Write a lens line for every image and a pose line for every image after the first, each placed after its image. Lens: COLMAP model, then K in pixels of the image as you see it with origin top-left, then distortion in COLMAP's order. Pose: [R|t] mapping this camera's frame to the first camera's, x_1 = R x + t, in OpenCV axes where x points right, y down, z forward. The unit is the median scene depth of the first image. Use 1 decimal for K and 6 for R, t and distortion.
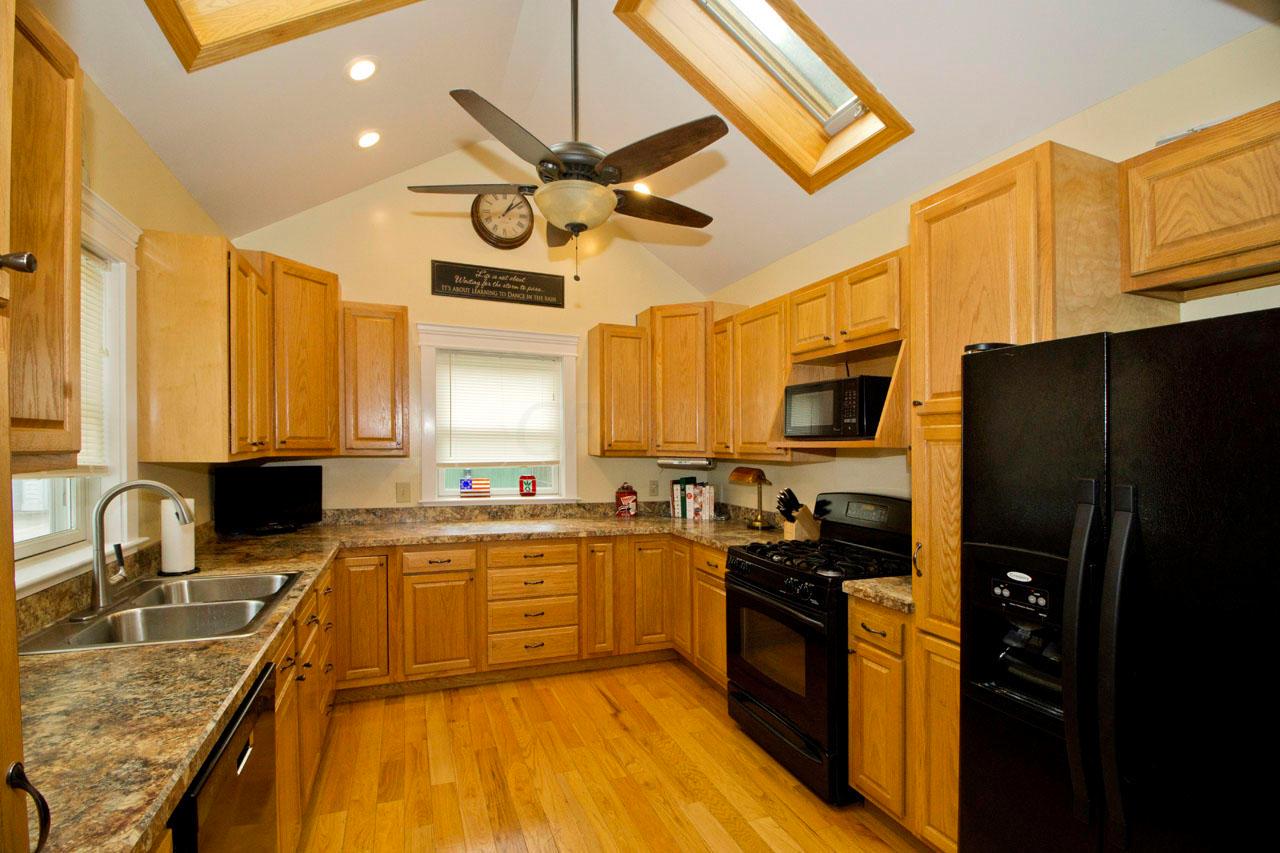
lens RADIAL K [[568.7, 0, 637.6], [0, 568.7, 459.4], [0, 0, 1]] dist [-0.017238, -0.005012]
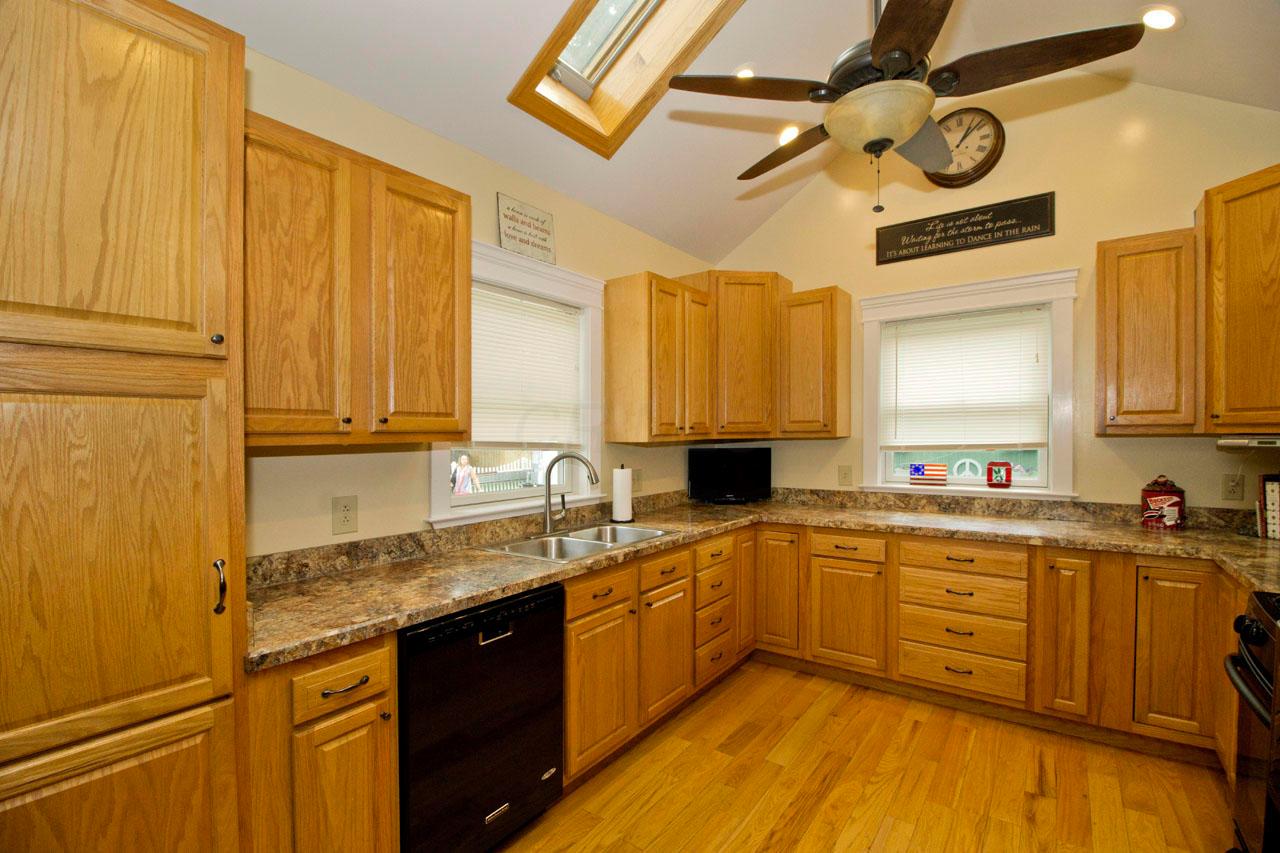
lens RADIAL K [[568.7, 0, 620.3], [0, 568.7, 456.7], [0, 0, 1]] dist [-0.017238, -0.005012]
pose [[0.518235, 0.012635, -0.855145, 0.243247], [-0.001321, 0.999901, 0.013974, 0.013468], [0.855237, -0.006112, 0.518201, 0.169848]]
